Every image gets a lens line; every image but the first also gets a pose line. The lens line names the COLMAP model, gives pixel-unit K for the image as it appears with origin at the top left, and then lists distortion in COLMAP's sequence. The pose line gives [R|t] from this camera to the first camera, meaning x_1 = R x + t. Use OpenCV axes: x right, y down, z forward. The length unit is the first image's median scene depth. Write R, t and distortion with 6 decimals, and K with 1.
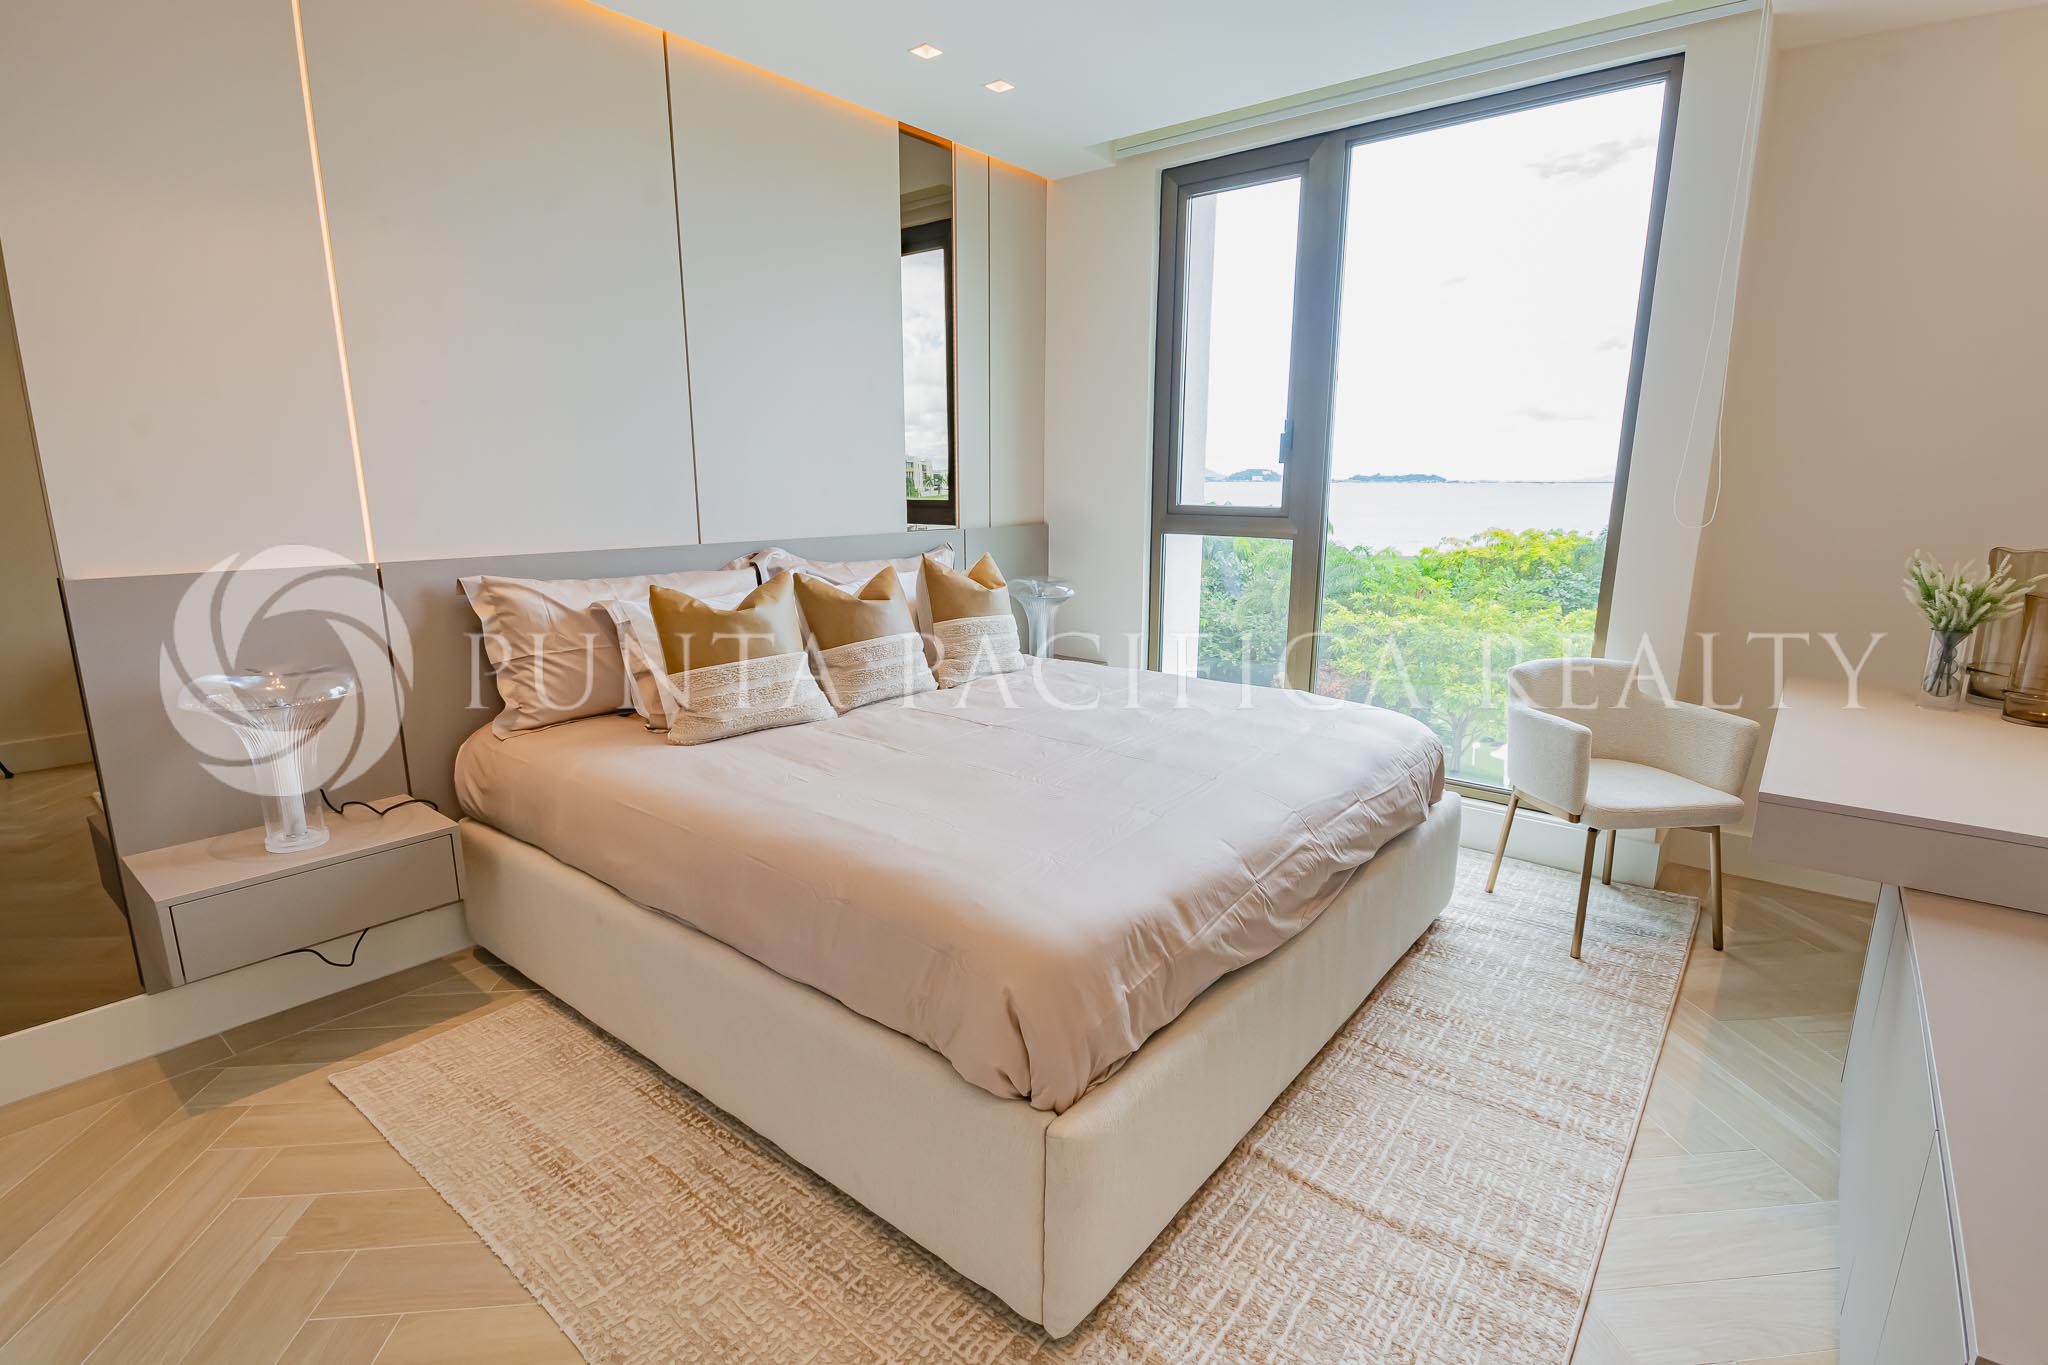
lens RADIAL K [[979.0, 0, 1024.0], [0, 979.0, 682.5], [0, 0, 1]] dist [-0.002756, -0.000622]
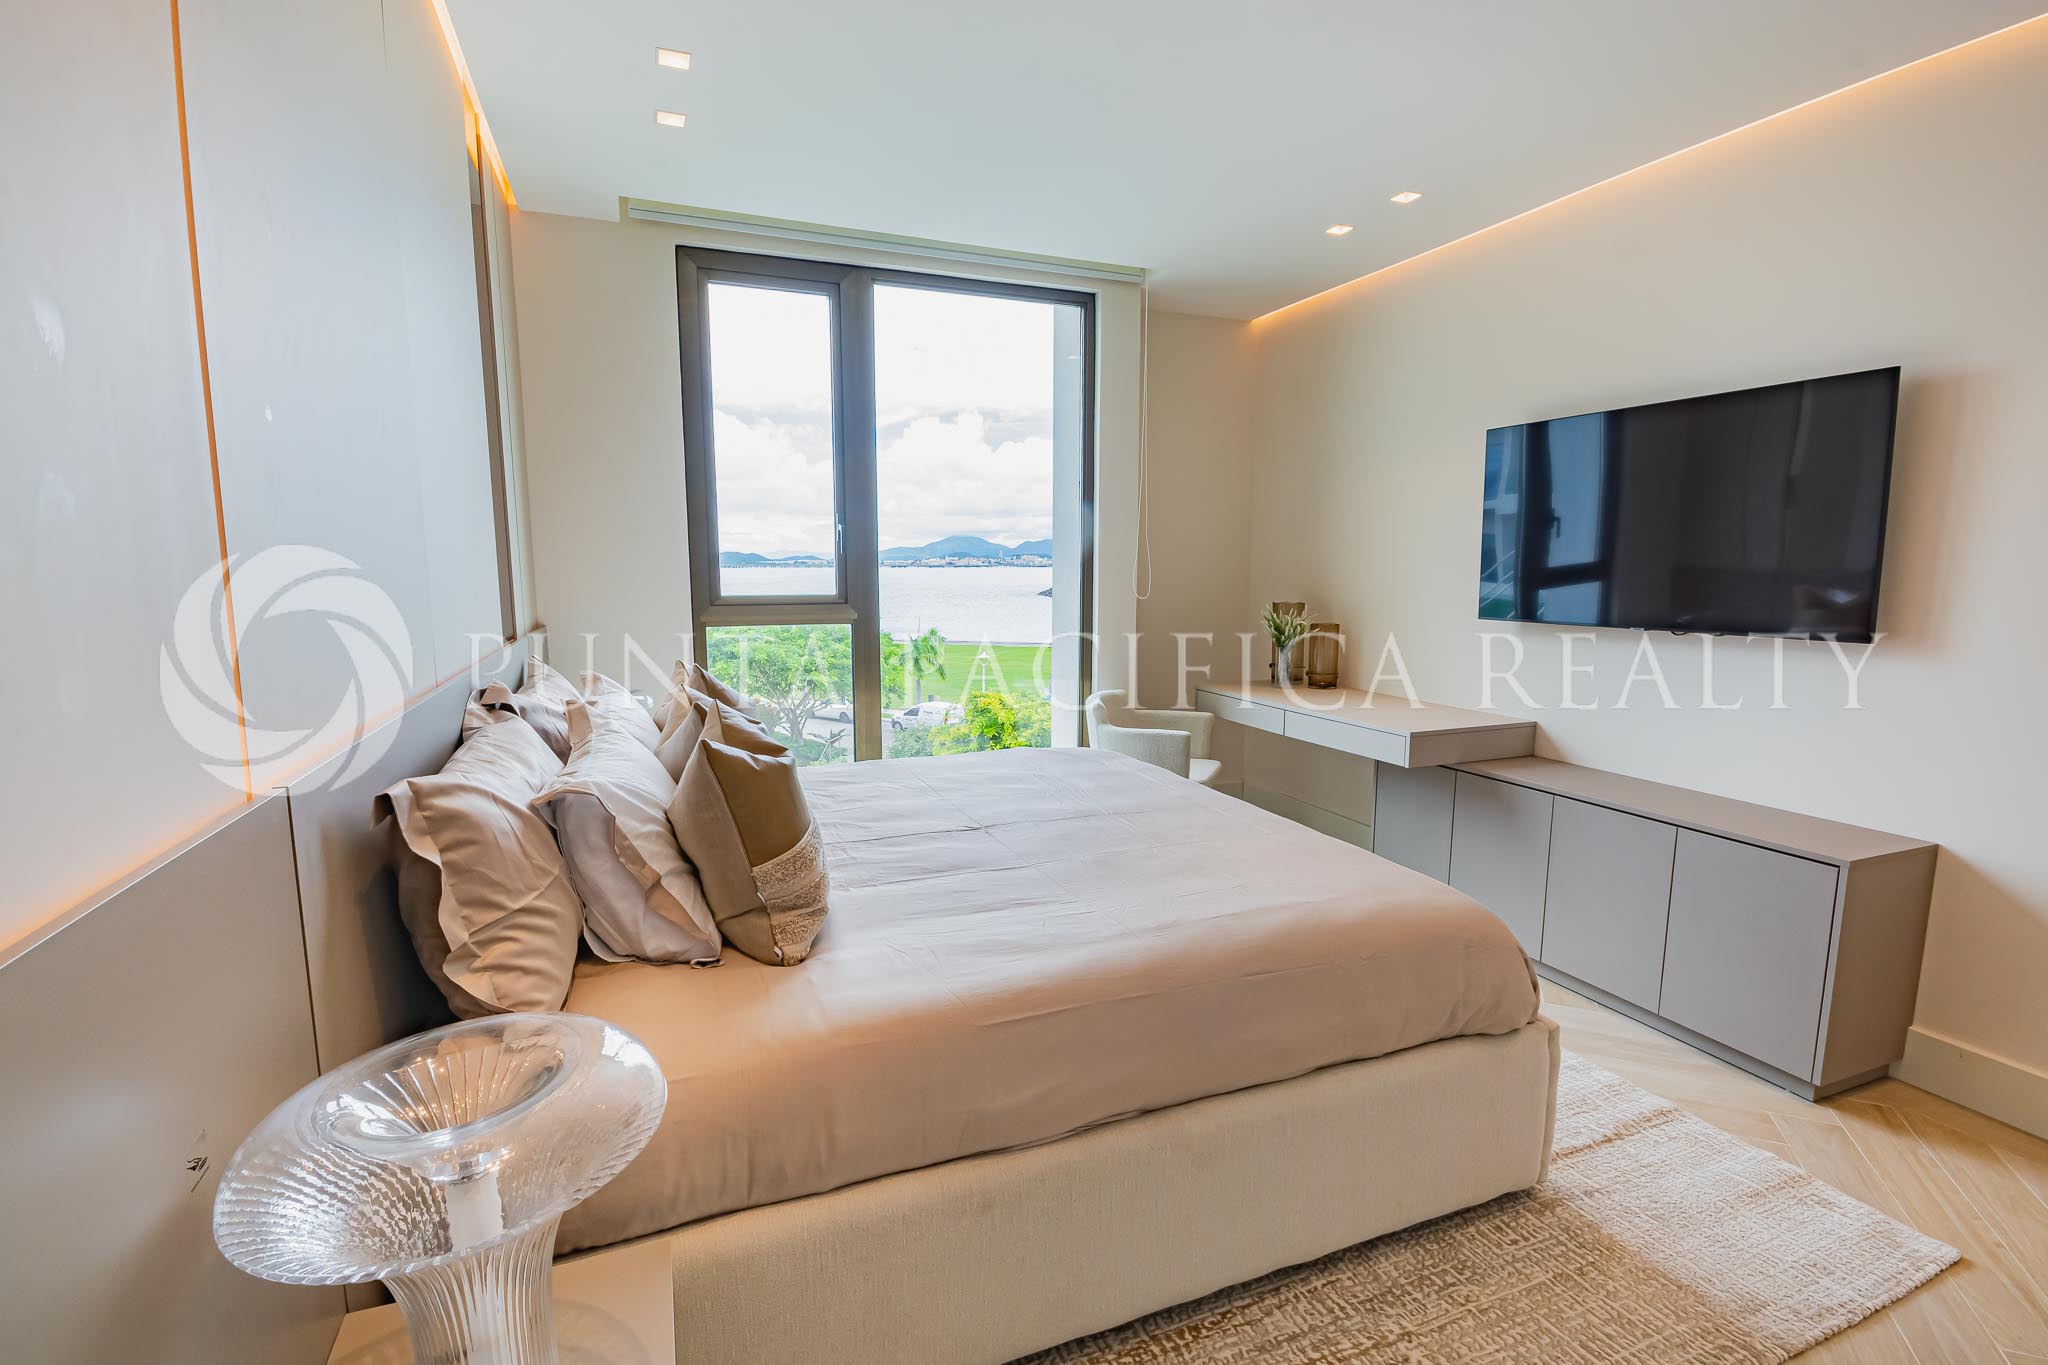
lens RADIAL K [[939.8, 0, 1024.0], [0, 939.8, 682.5], [0, 0, 1]] dist [-0.000455, -0.000091]
pose [[0.479648, -0.111698, 0.870323, -0.560968], [0.179731, 0.983341, 0.027150, -0.079346], [-0.858857, 0.143402, 0.491733, 0.349022]]
